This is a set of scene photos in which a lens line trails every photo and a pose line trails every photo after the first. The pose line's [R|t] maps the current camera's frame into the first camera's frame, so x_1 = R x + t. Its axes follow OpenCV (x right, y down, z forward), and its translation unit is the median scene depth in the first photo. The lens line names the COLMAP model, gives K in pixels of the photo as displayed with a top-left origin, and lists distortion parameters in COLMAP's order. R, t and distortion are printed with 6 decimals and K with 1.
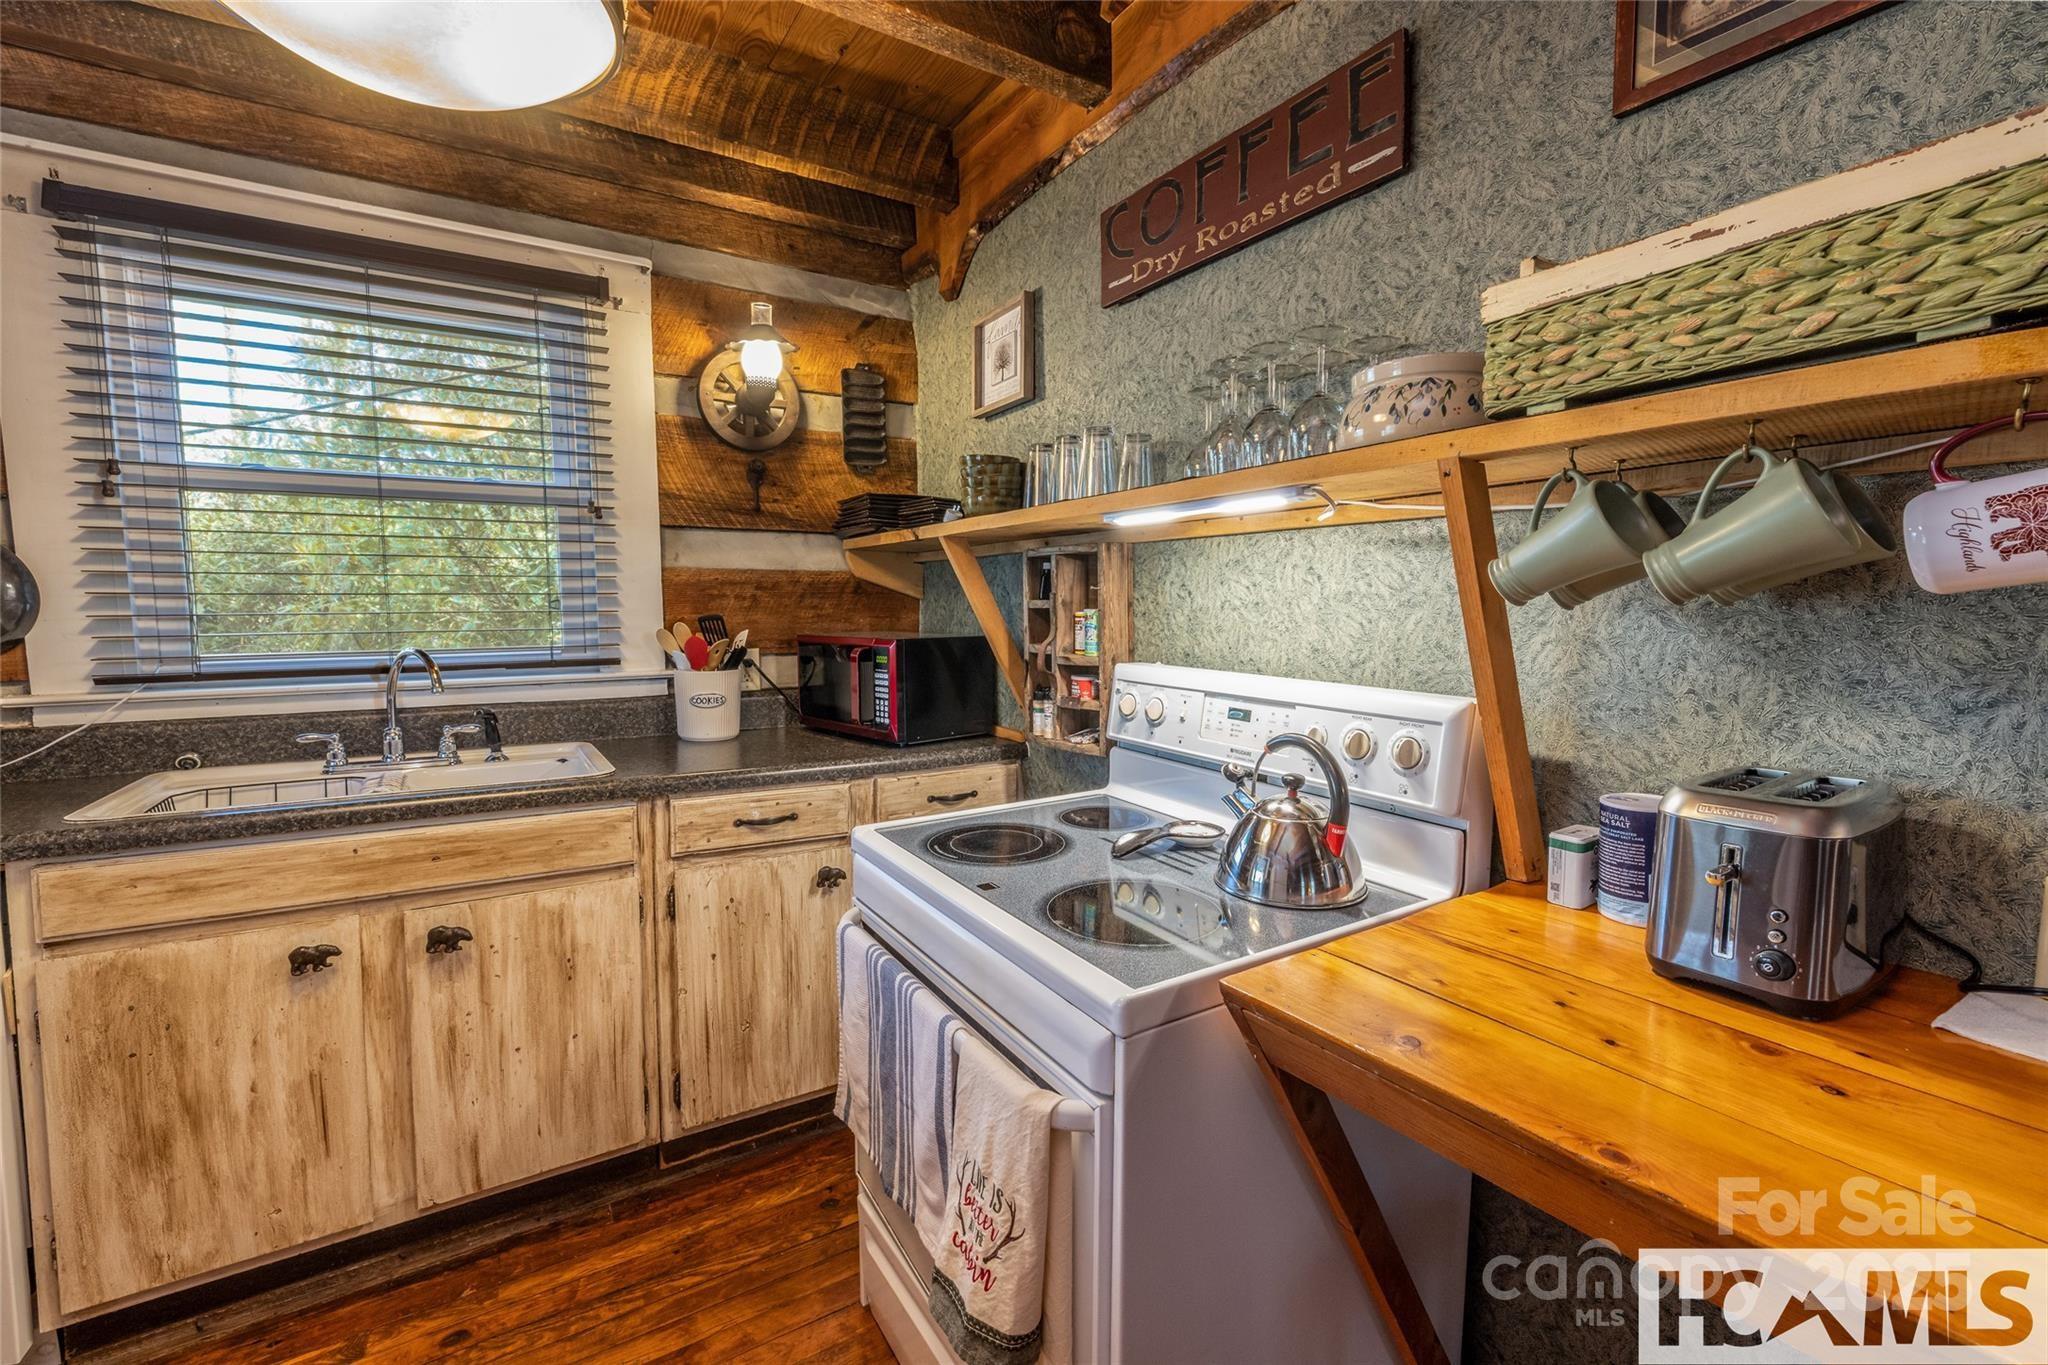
lens RADIAL K [[860.2, 0, 1020.3], [0, 860.2, 680.4], [0, 0, 1]] dist [-0.002049, 0.000080]
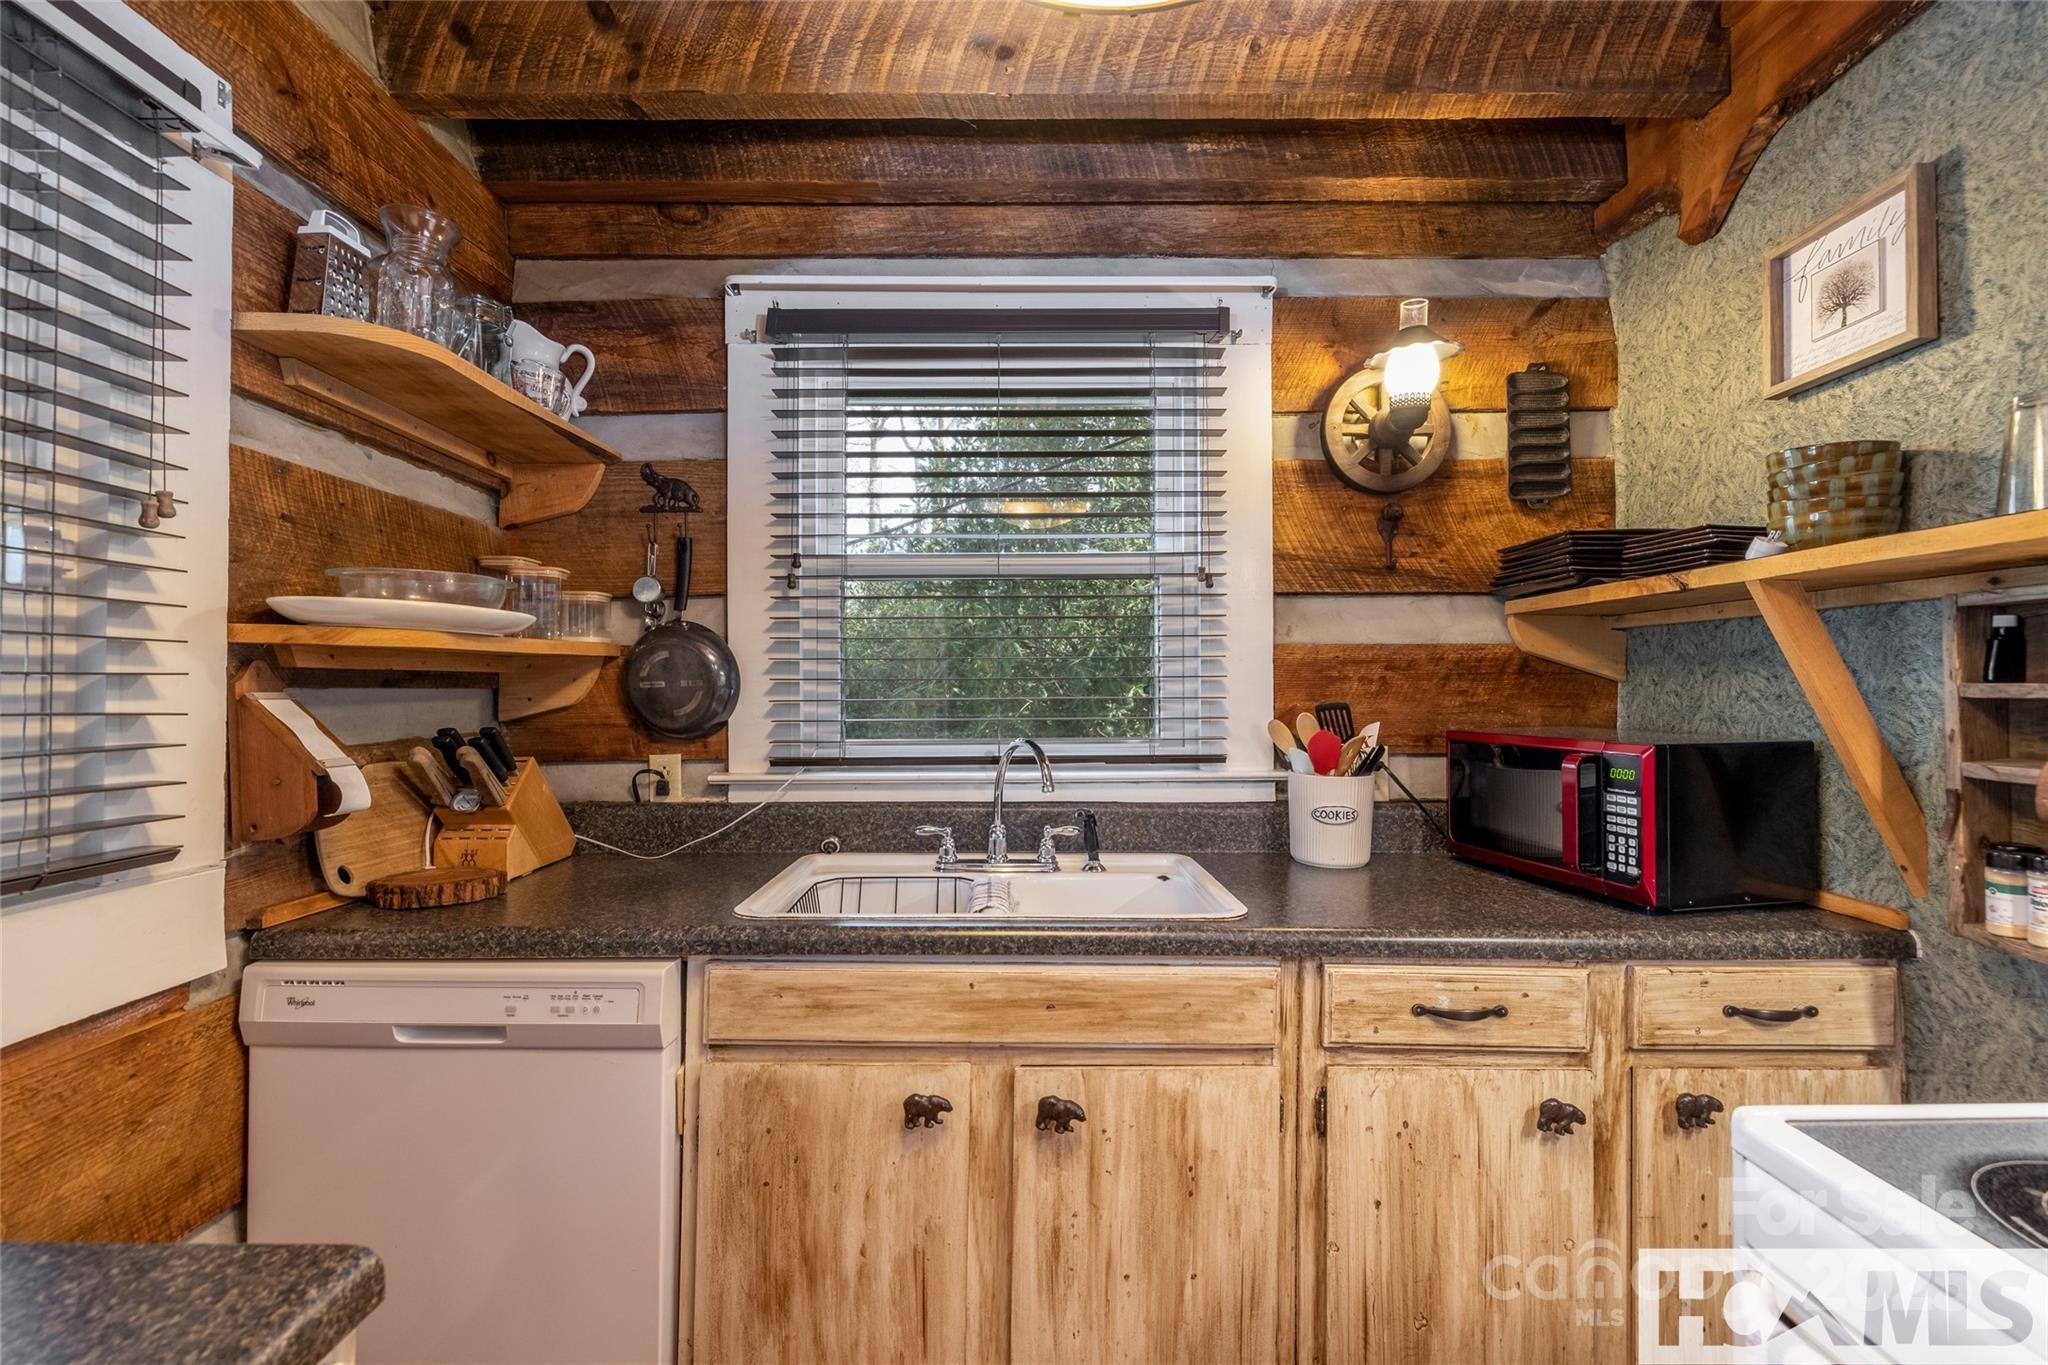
lens RADIAL K [[860.2, 0, 1021.6], [0, 860.2, 677.9], [0, 0, 1]] dist [-0.002049, 0.000080]
pose [[0.850204, -0.005868, -0.526420, -0.222698], [-0.045383, 0.995399, -0.084392, -0.023430], [0.524493, 0.095641, 0.846026, 0.221569]]
